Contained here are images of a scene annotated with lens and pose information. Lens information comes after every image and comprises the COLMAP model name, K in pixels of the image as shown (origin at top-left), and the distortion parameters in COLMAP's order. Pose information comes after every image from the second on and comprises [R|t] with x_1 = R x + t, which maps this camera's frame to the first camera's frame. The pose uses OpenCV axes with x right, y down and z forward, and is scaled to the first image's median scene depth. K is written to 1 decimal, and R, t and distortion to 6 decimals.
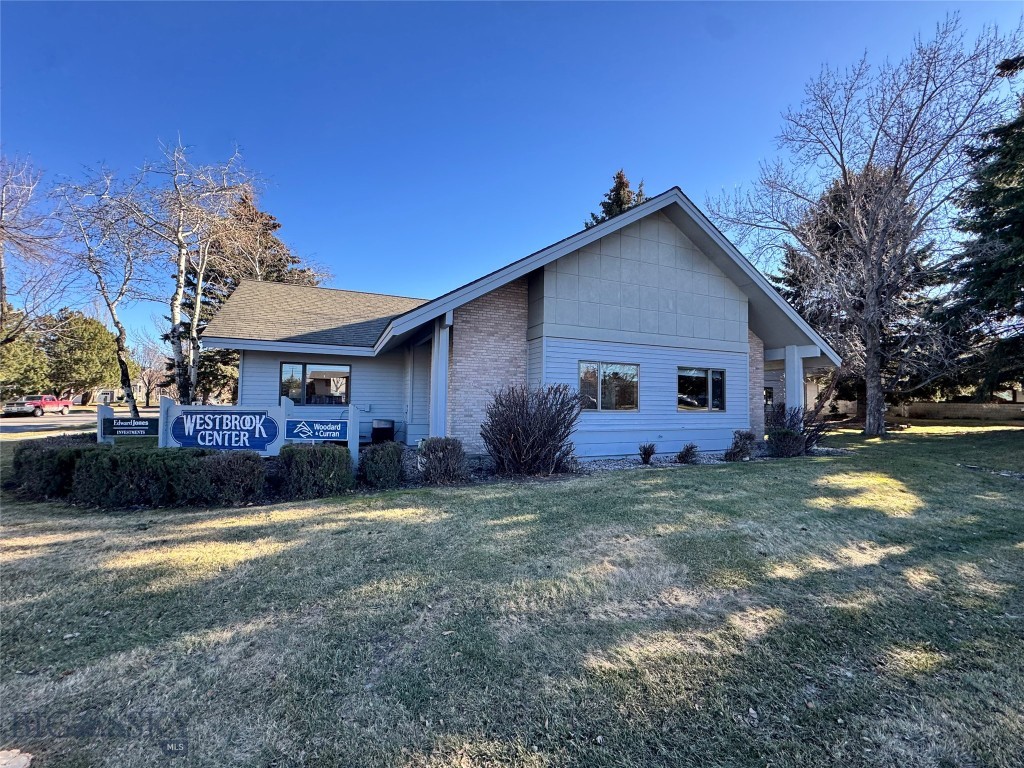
lens RADIAL K [[407.3, 0, 511.5], [0, 407.3, 385.3], [0, 0, 1]] dist [-0.002401, 0.000924]
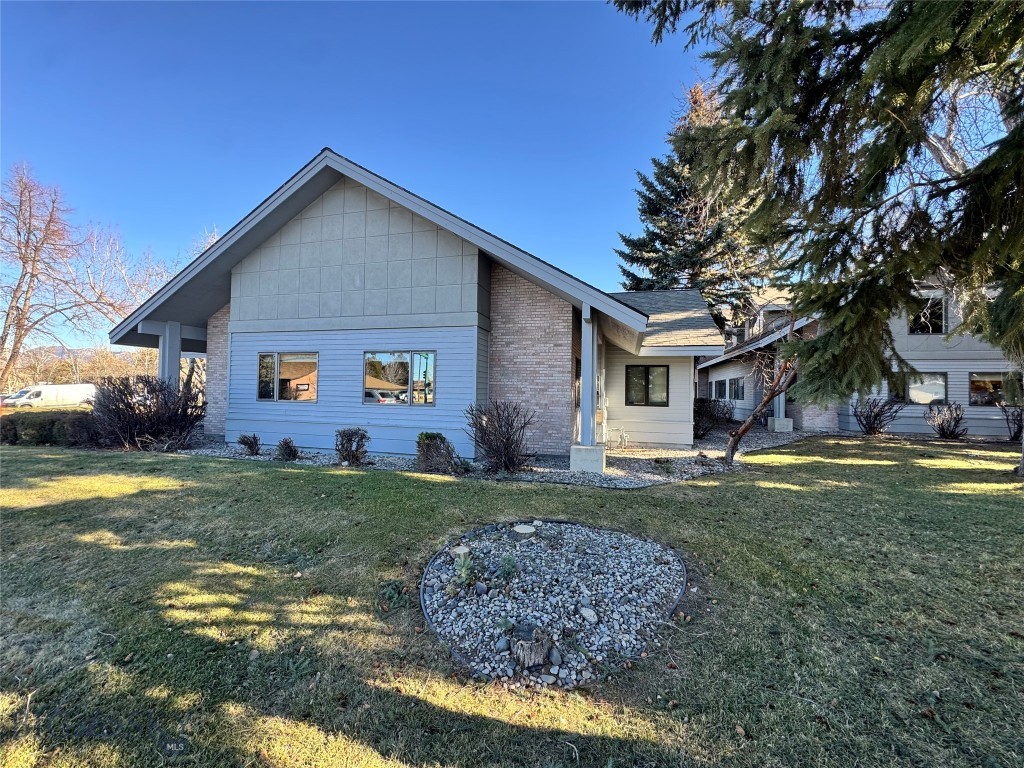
lens RADIAL K [[407.3, 0, 511.7], [0, 407.3, 382.5], [0, 0, 1]] dist [-0.002401, 0.000924]
pose [[0.772156, -0.016251, -0.635225, 1.220703], [0.012214, 0.999868, -0.010733, 0.032349], [0.635315, 0.000529, 0.772253, 0.553821]]
